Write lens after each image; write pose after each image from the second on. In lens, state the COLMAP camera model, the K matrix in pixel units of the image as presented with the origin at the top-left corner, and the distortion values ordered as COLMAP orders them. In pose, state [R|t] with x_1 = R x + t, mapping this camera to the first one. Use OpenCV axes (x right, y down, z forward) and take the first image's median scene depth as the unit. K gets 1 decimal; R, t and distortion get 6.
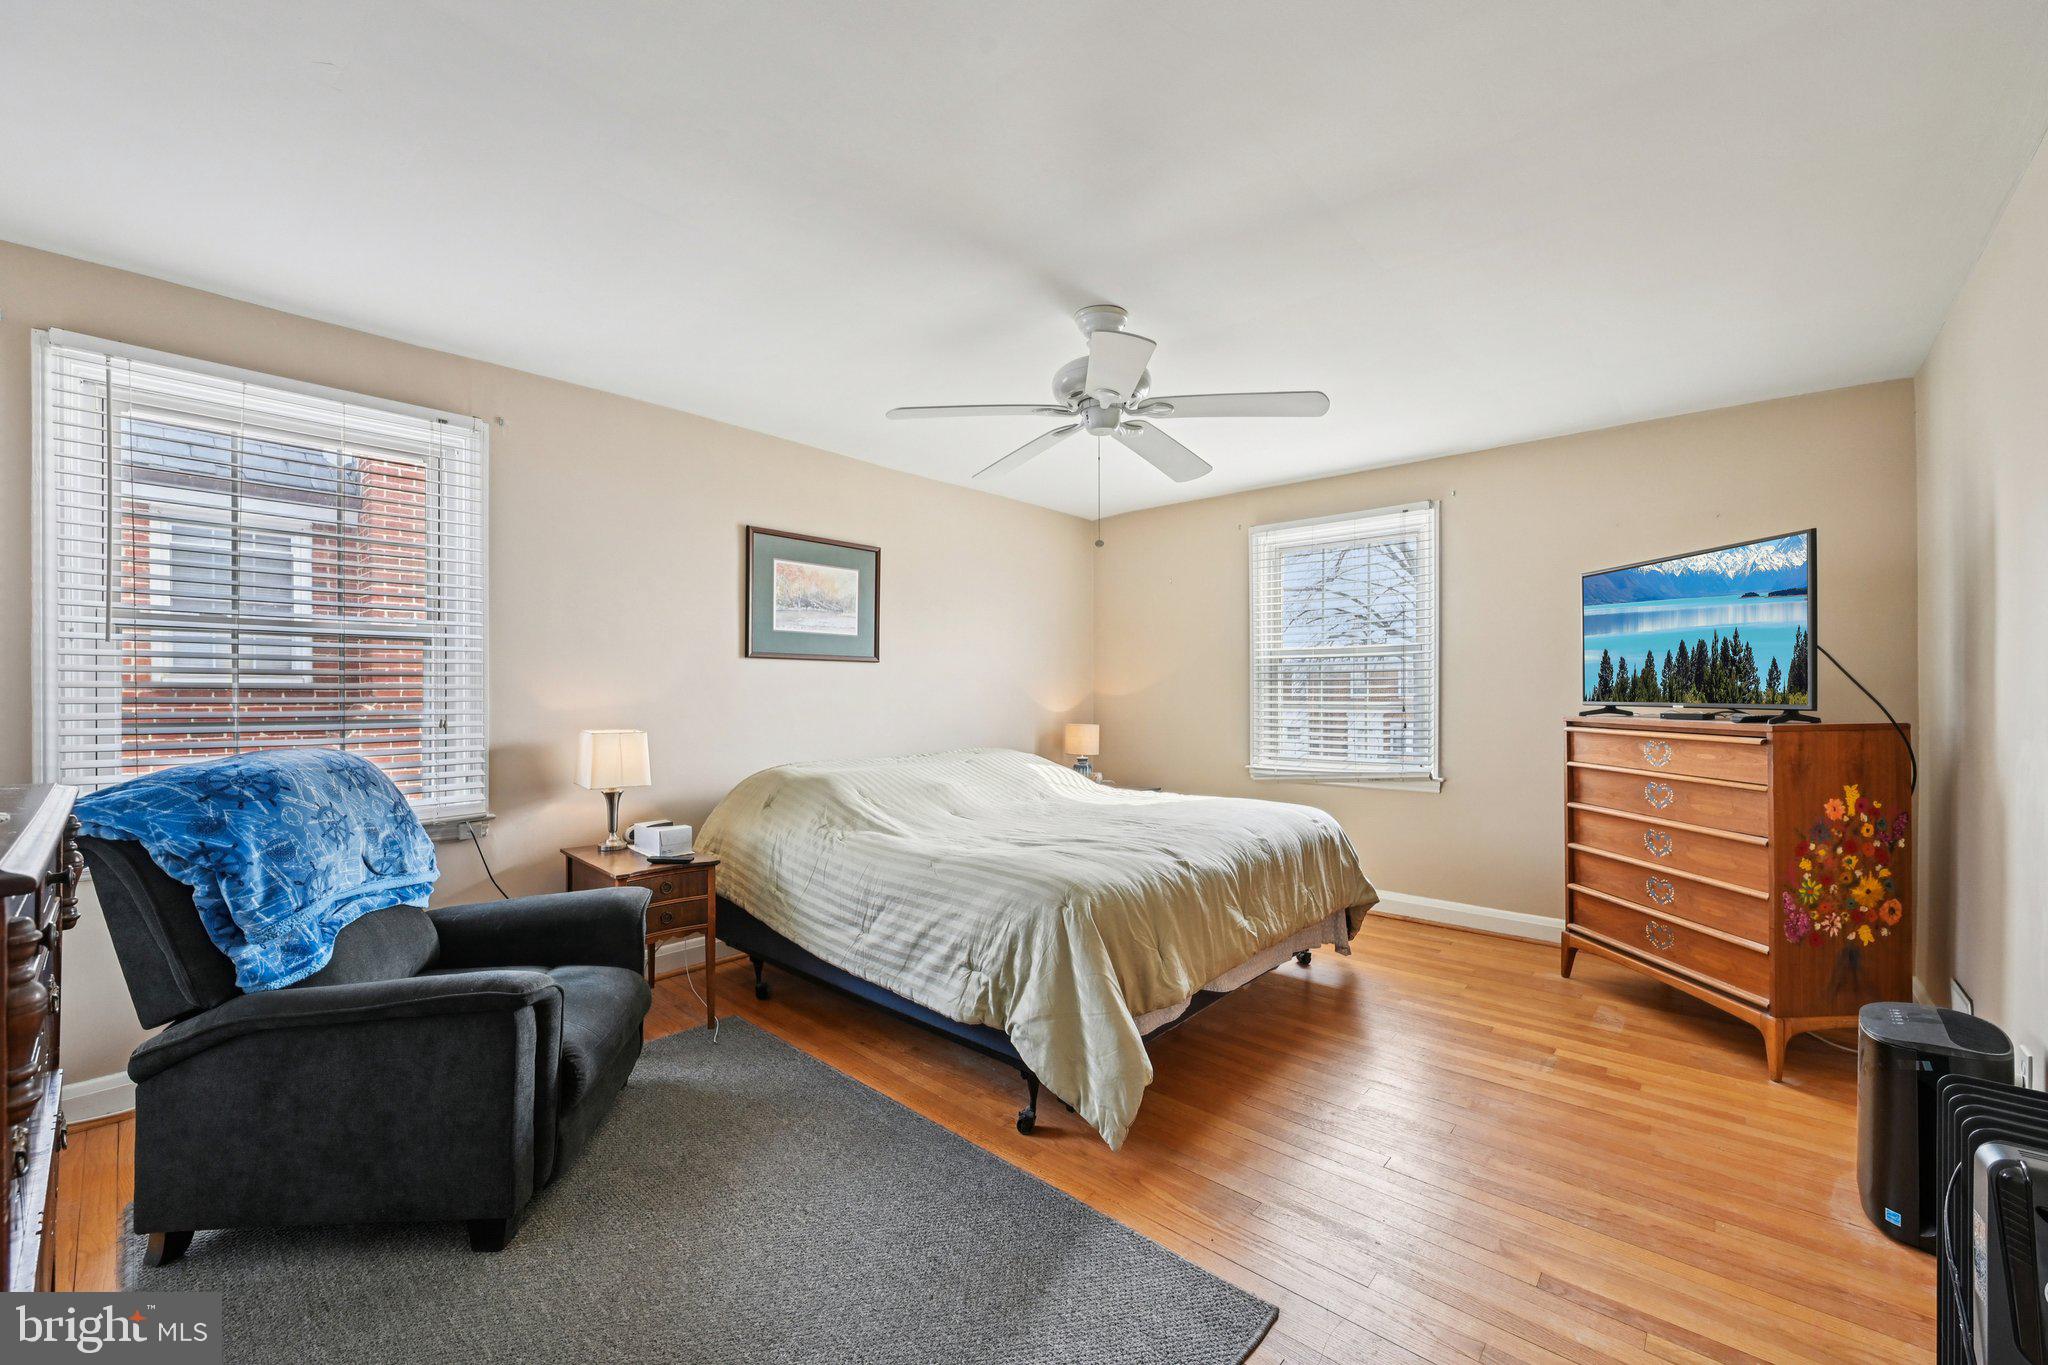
lens RADIAL K [[802.5, 0, 1019.8], [0, 802.5, 684.6], [0, 0, 1]] dist [-0.001031, -0.000729]
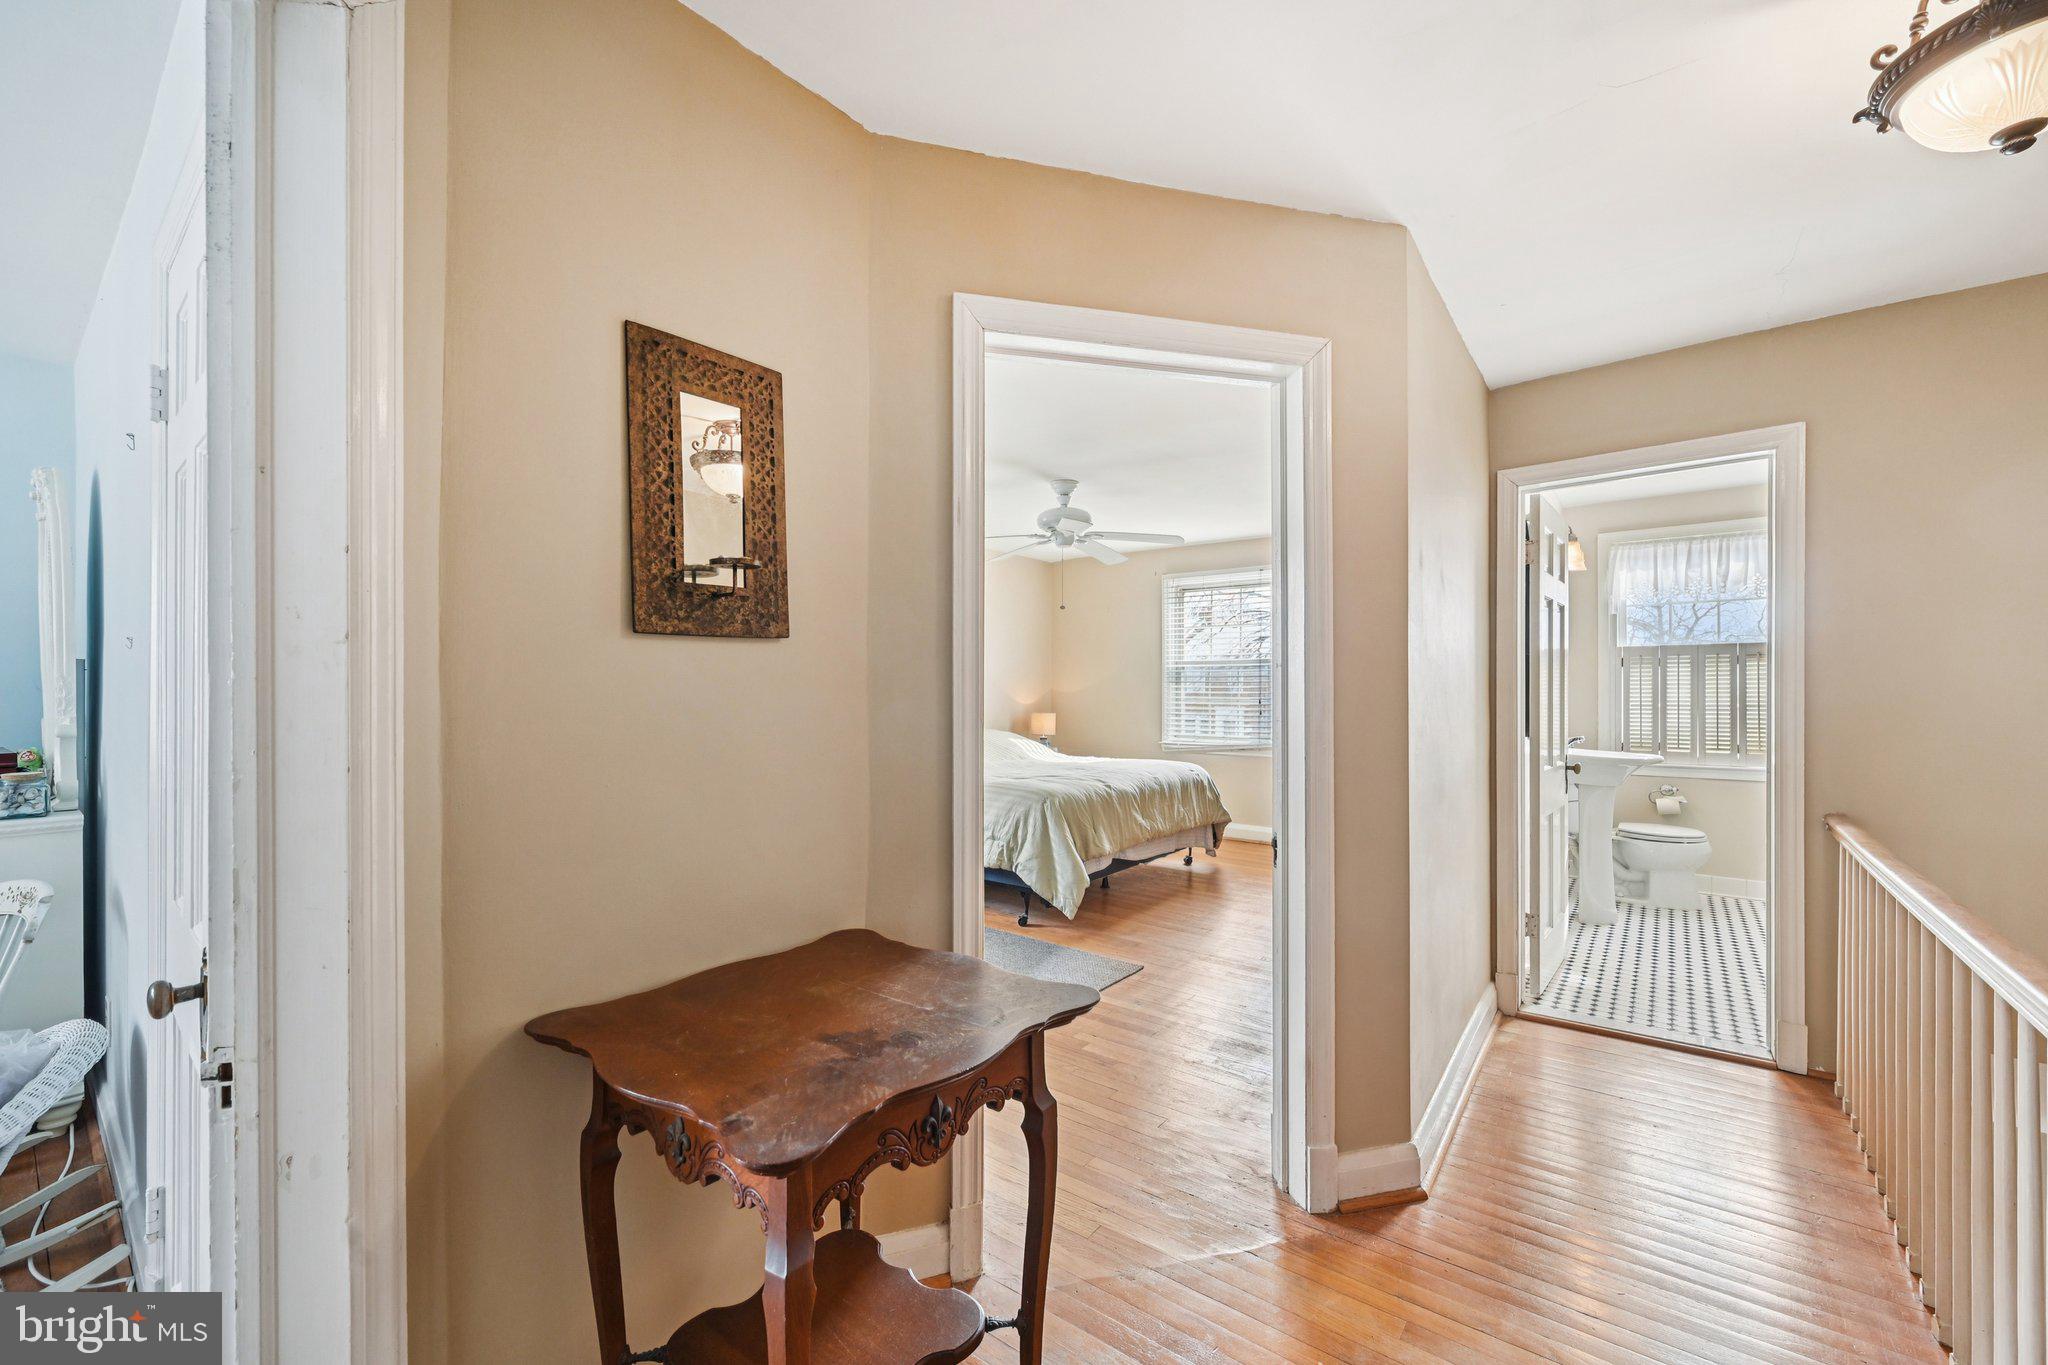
lens RADIAL K [[802.5, 0, 1023.5], [0, 802.5, 685.0], [0, 0, 1]] dist [-0.001031, -0.000729]
pose [[0.997458, 0.004954, 0.071087, -0.122738], [-0.005434, 0.999964, 0.006560, -0.015537], [-0.071052, -0.006930, 0.997449, -0.835371]]
